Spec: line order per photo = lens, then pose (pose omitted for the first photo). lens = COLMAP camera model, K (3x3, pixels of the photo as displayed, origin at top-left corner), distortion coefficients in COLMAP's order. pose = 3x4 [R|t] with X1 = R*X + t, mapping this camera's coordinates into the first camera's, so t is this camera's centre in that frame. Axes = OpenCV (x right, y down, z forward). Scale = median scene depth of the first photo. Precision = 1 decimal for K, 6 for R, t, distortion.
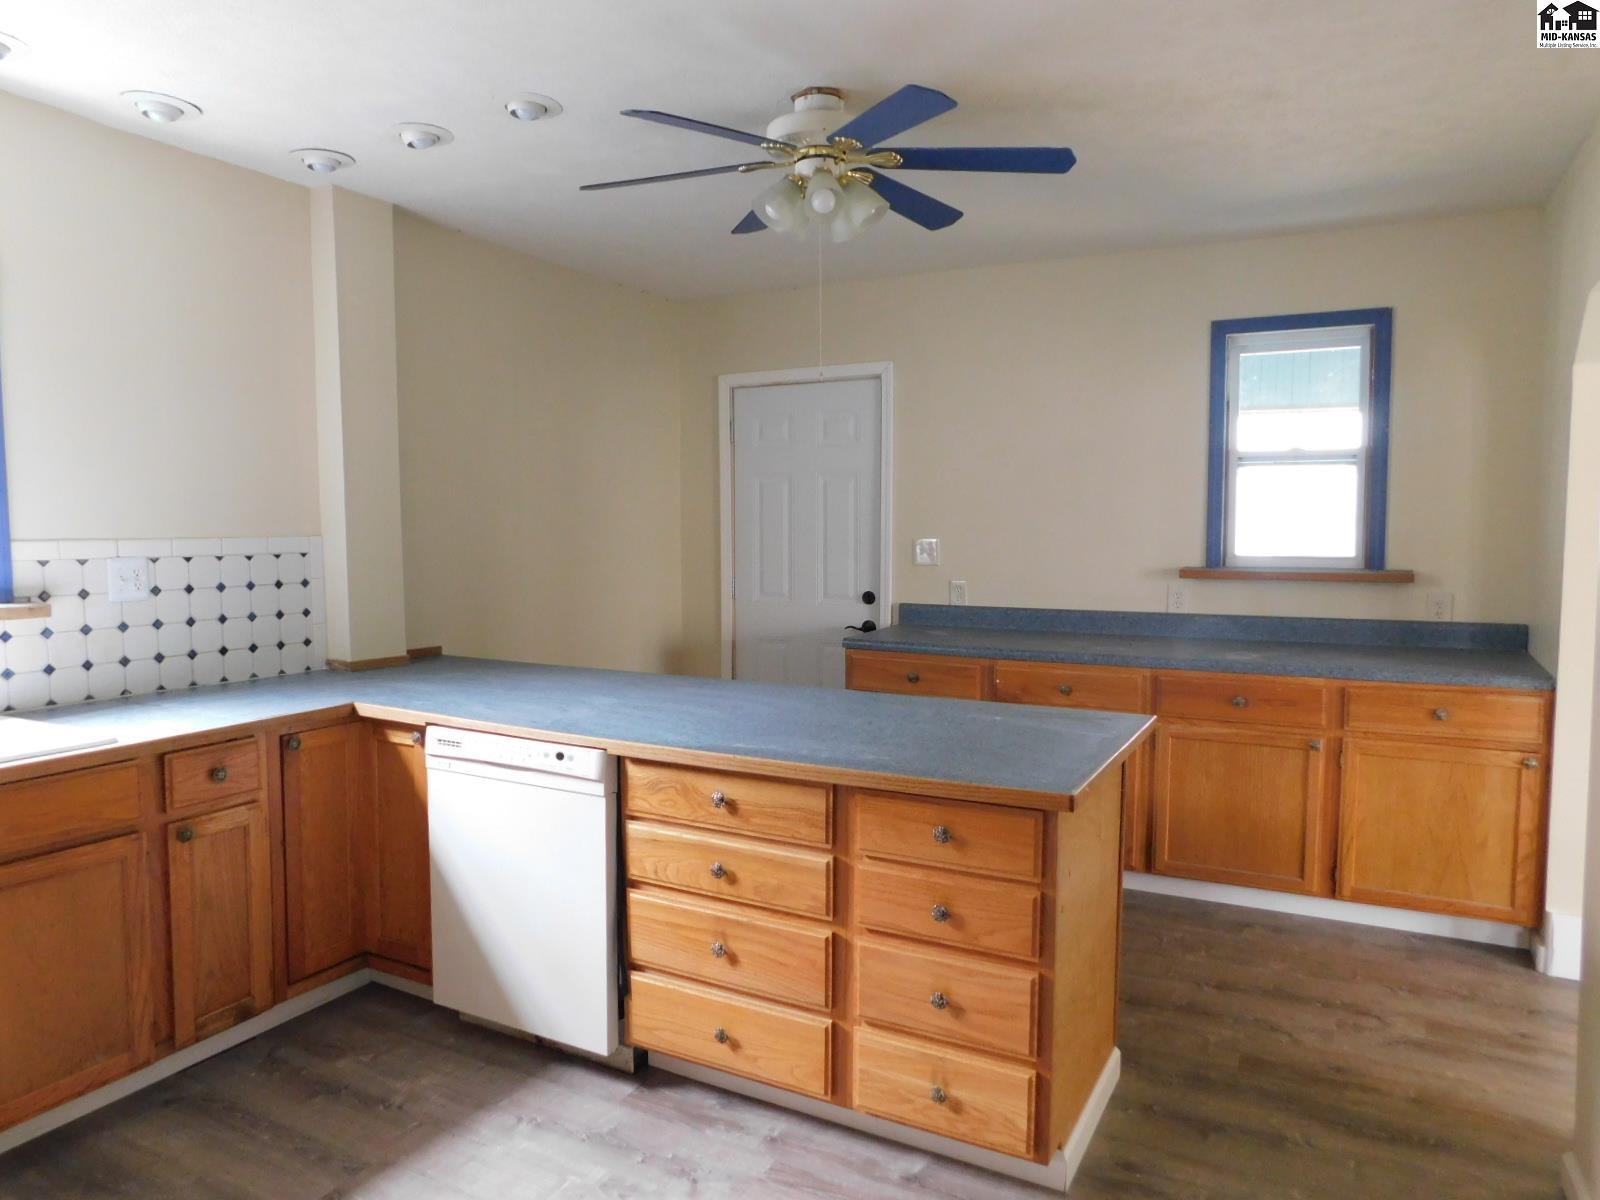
lens RADIAL K [[1064.4, 0, 803.3], [0, 1064.4, 596.5], [0, 0, 1]] dist [-0.070154, 0.057686]
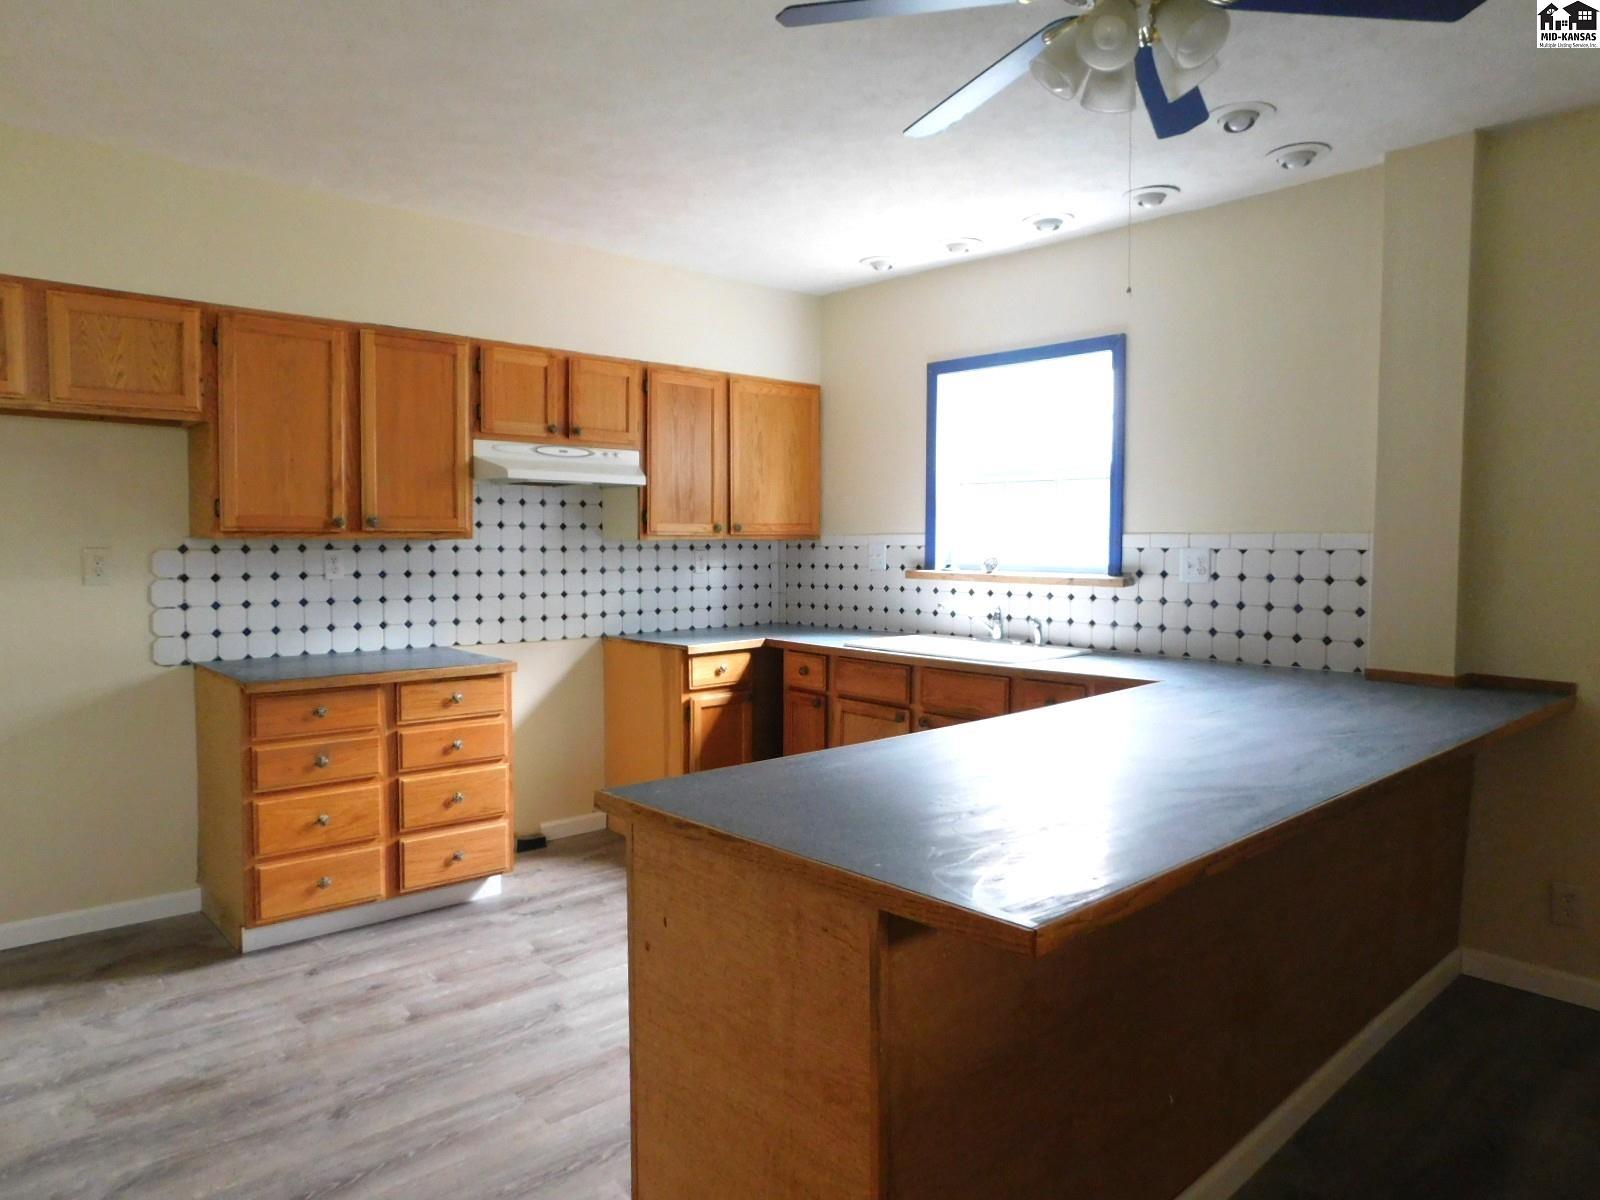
lens RADIAL K [[1064.4, 0, 803.3], [0, 1064.4, 596.5], [0, 0, 1]] dist [-0.070154, 0.057686]
pose [[-0.336772, 0.046401, -0.940442, 0.681507], [-0.069779, 0.994809, 0.074071, -0.038837], [0.938997, 0.090568, -0.331786, 0.948669]]
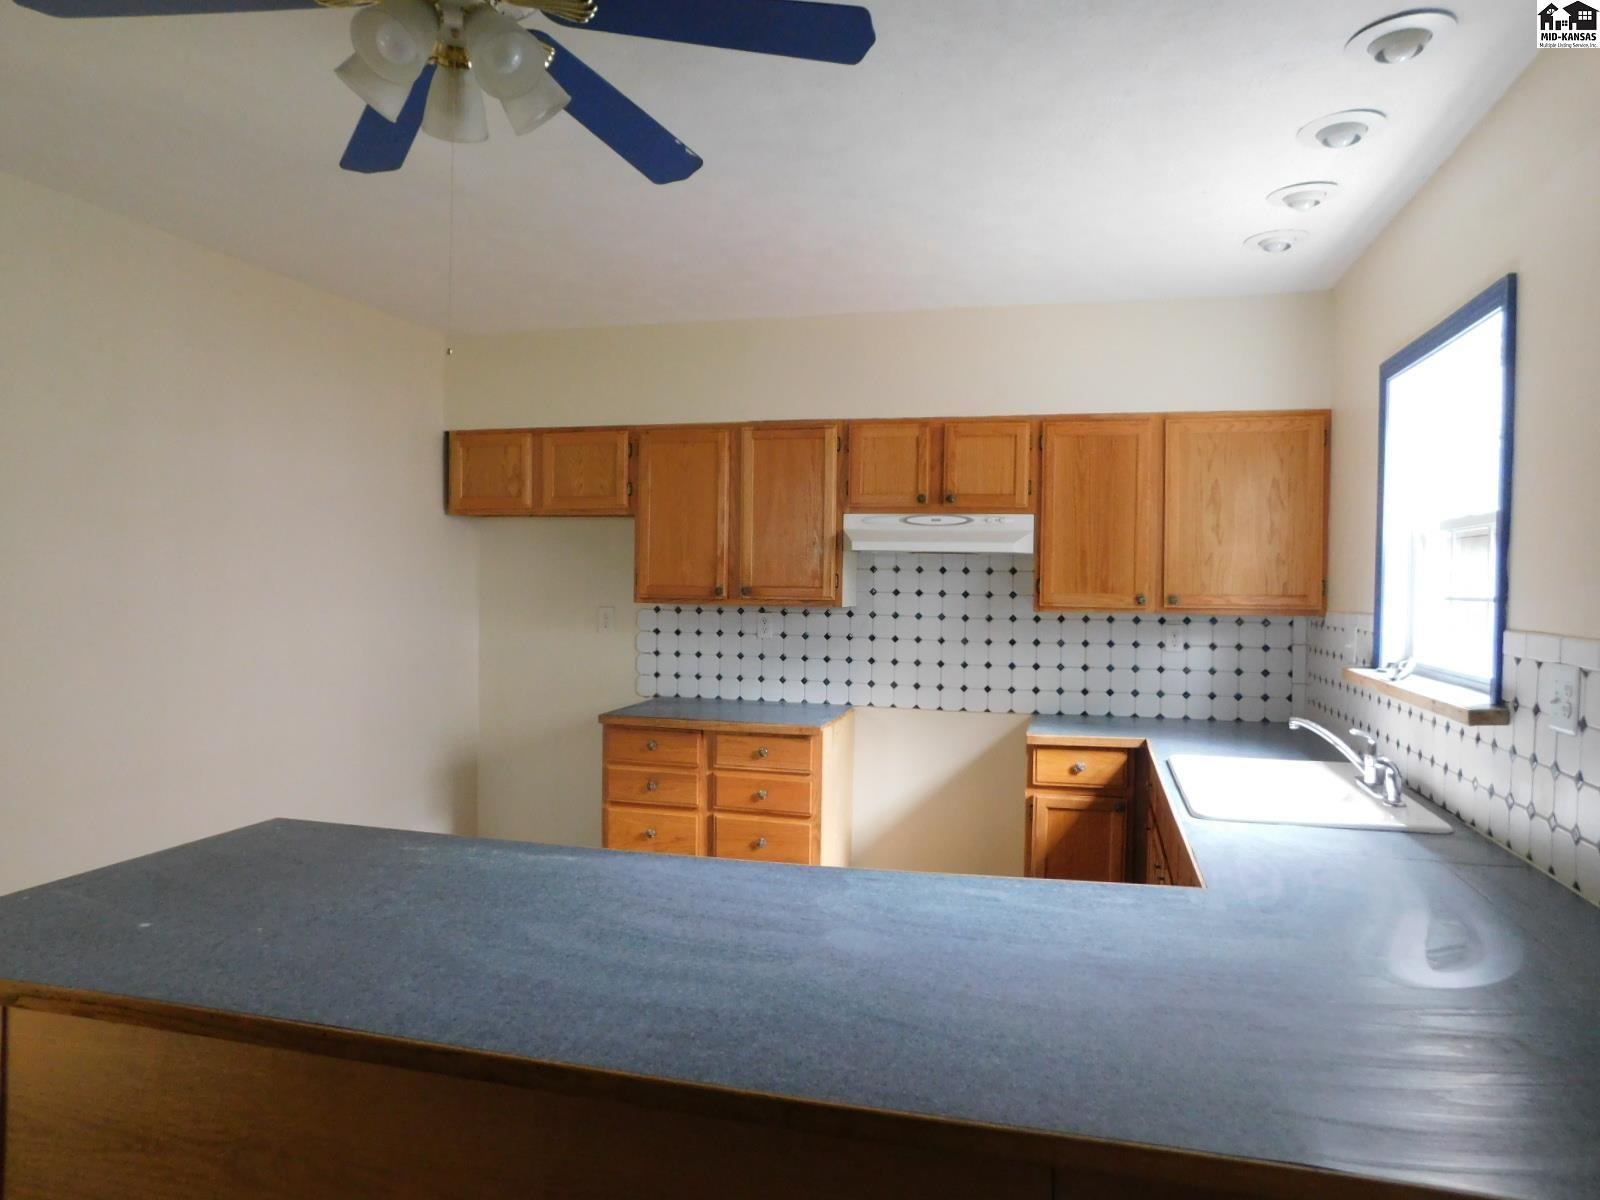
lens RADIAL K [[1064.4, 0, 803.3], [0, 1064.4, 596.5], [0, 0, 1]] dist [-0.070154, 0.057686]
pose [[-0.975737, -0.010326, -0.218703, -0.047040], [-0.030098, 0.995730, 0.087267, -0.117593], [0.216868, 0.091732, -0.971881, 1.464673]]
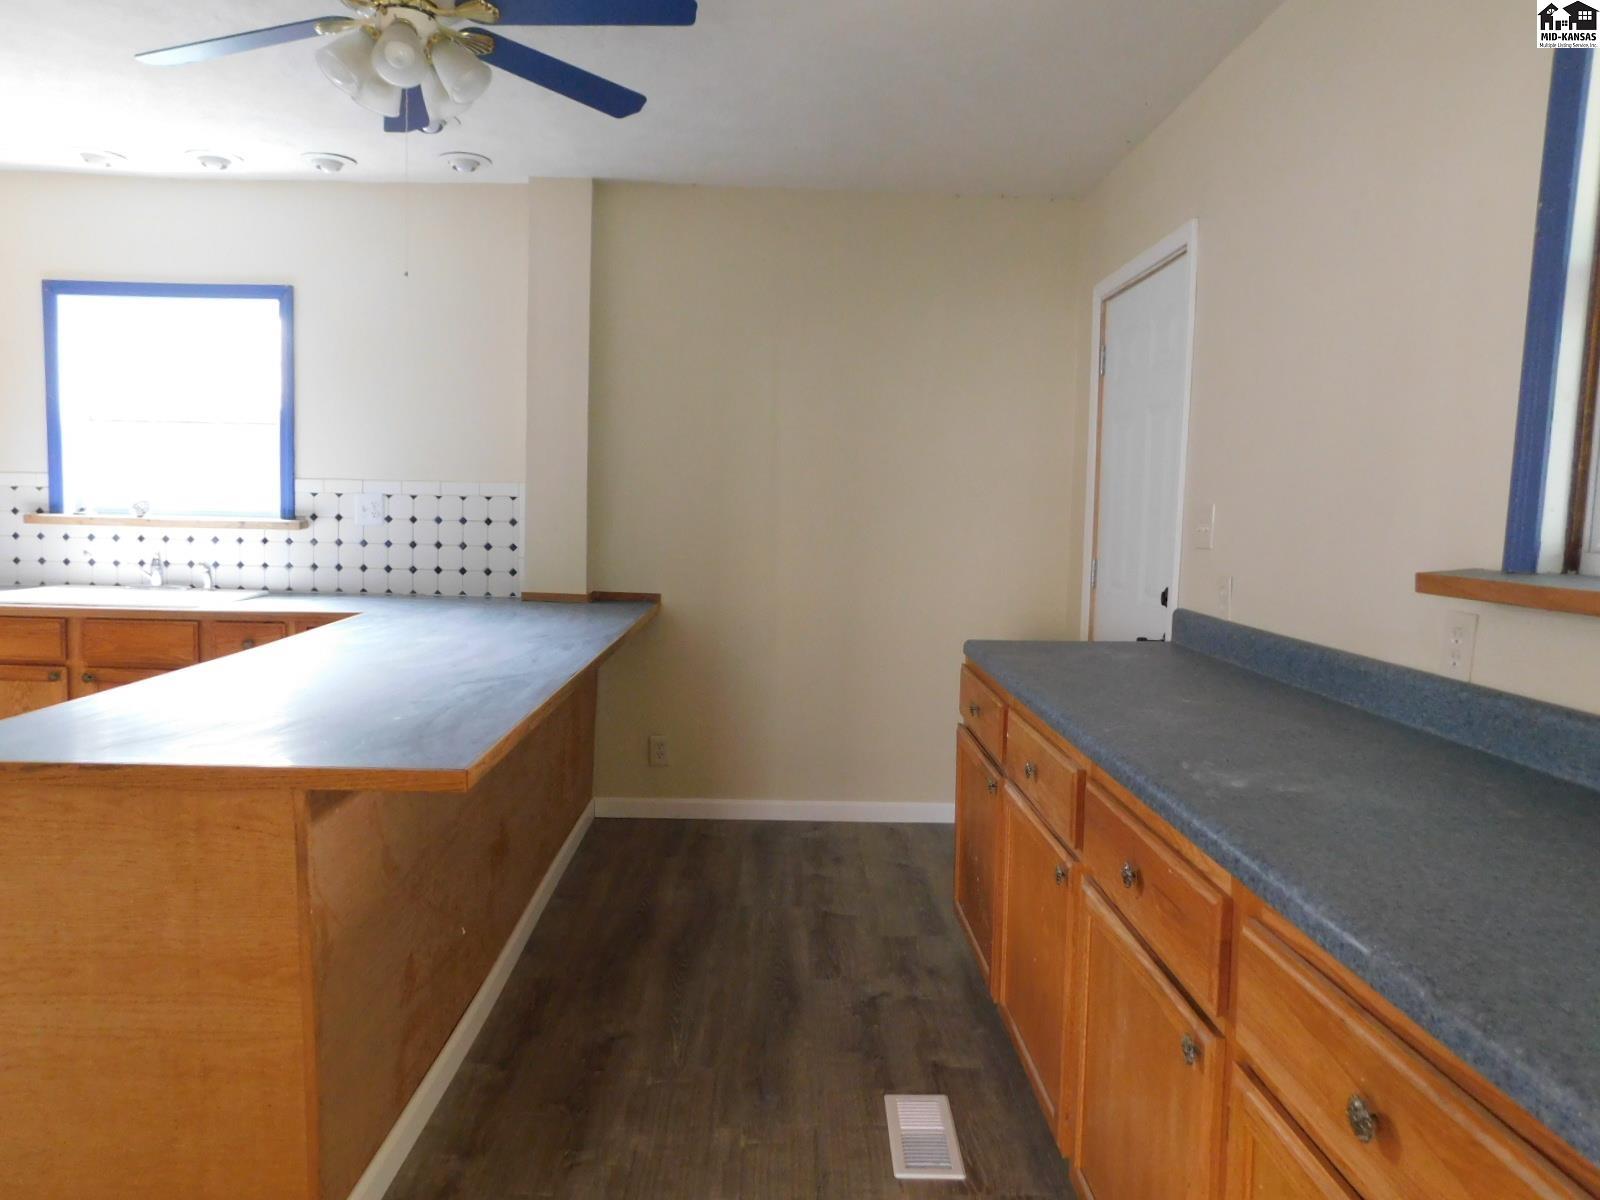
lens RADIAL K [[1064.4, 0, 803.3], [0, 1064.4, 596.5], [0, 0, 1]] dist [-0.070154, 0.057686]
pose [[0.484780, 0.086968, -0.870302, 0.826447], [-0.084569, 0.995043, 0.052325, -0.022128], [0.870538, 0.048234, 0.489732, 0.795137]]
